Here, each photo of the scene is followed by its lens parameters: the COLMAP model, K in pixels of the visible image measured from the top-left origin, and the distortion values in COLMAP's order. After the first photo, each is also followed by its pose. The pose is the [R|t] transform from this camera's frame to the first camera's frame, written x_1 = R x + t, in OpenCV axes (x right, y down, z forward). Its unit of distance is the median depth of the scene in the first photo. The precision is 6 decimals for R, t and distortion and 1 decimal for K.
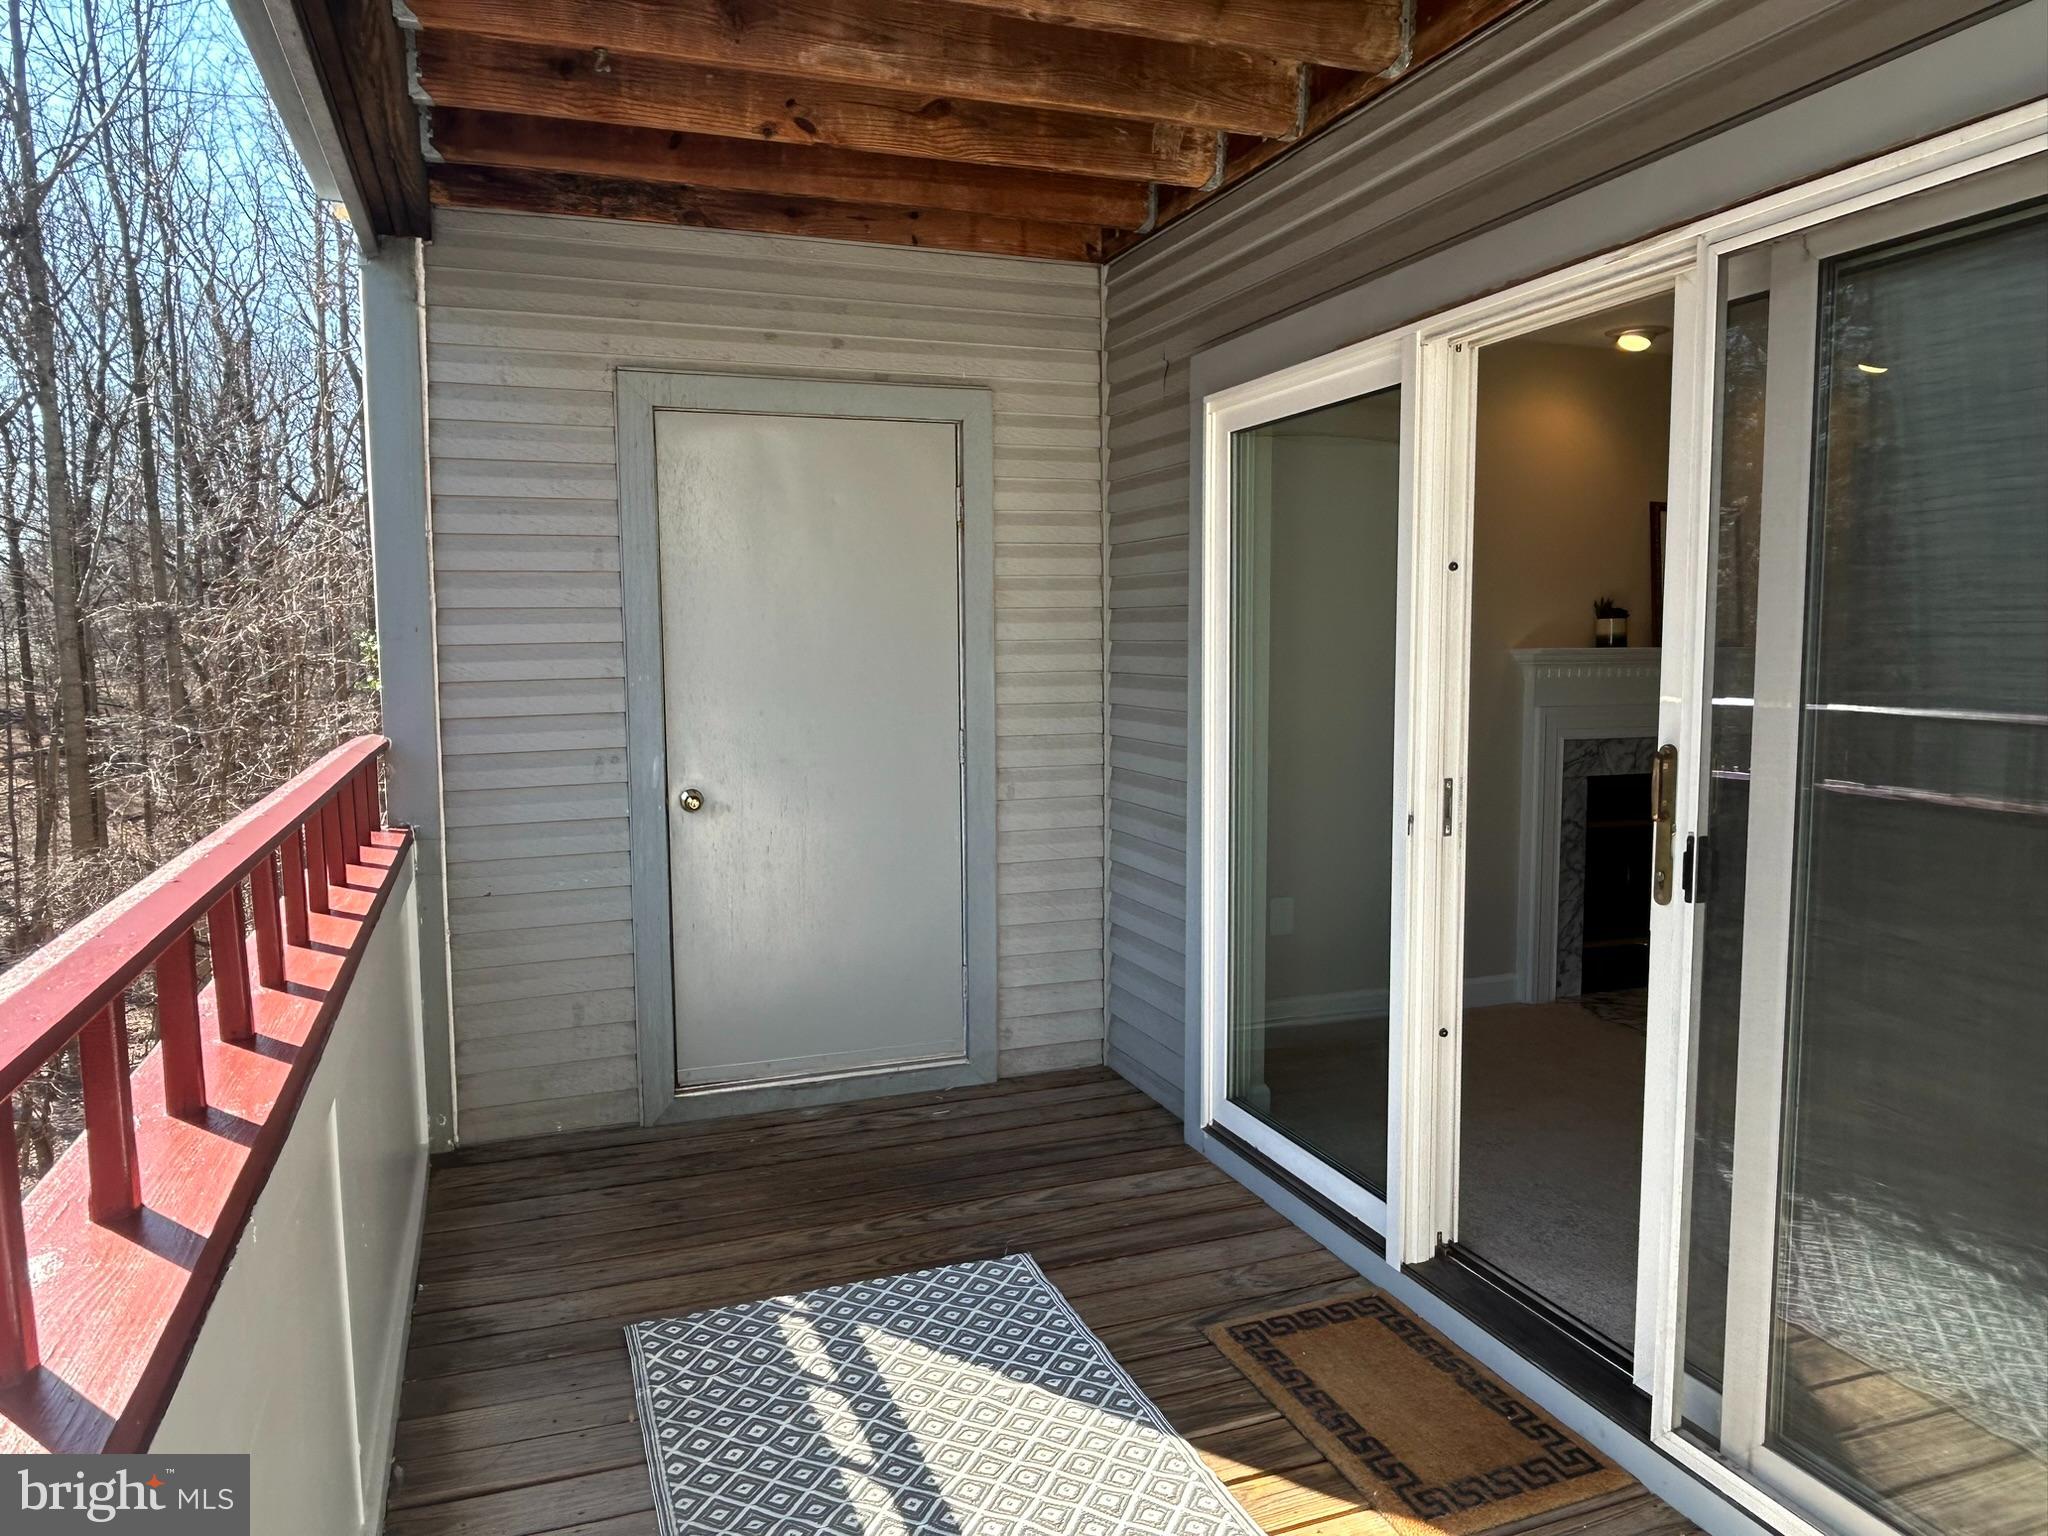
lens RADIAL K [[1394.0, 0, 1020.8], [0, 1394.0, 770.6], [0, 0, 1]] dist [0.004270, 0.005821]
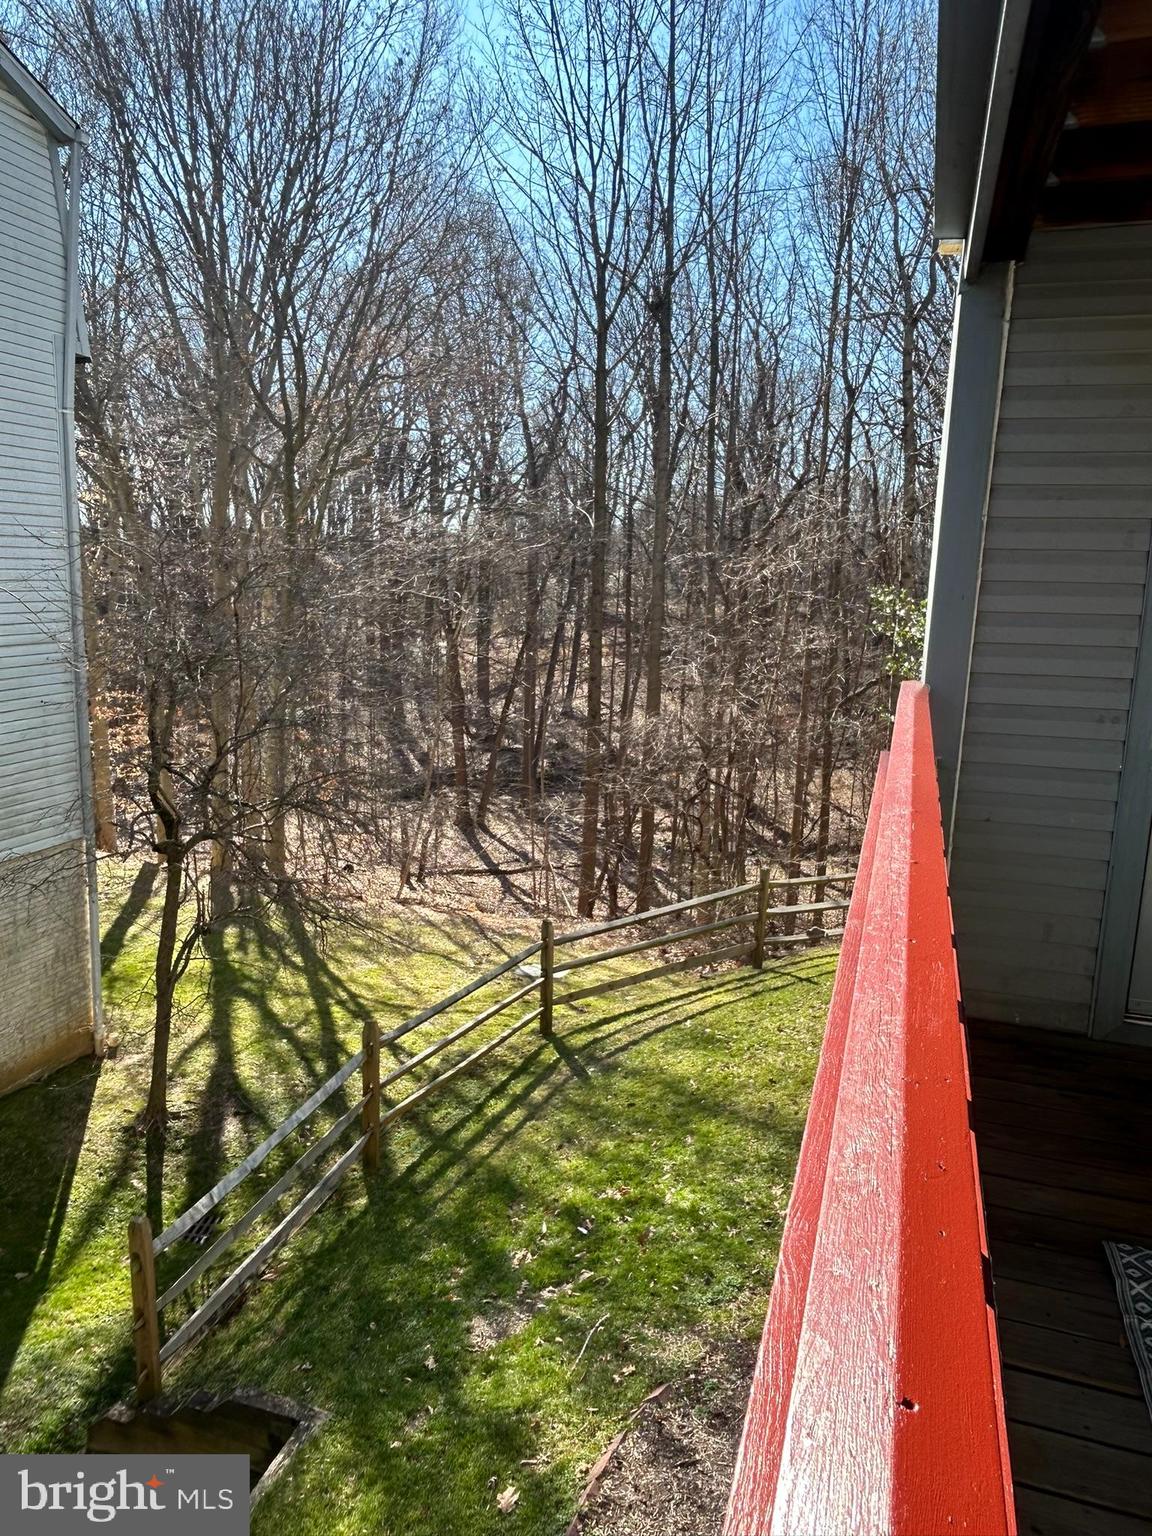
lens RADIAL K [[1045.5, 0, 576.6], [0, 1045.5, 766.7], [0, 0, 1]] dist [0.004270, 0.005821]
pose [[0.788889, 0.143978, -0.597432, -0.121951], [-0.095139, 0.989060, 0.112731, -0.024295], [0.607127, -0.032093, 0.793957, 0.062321]]
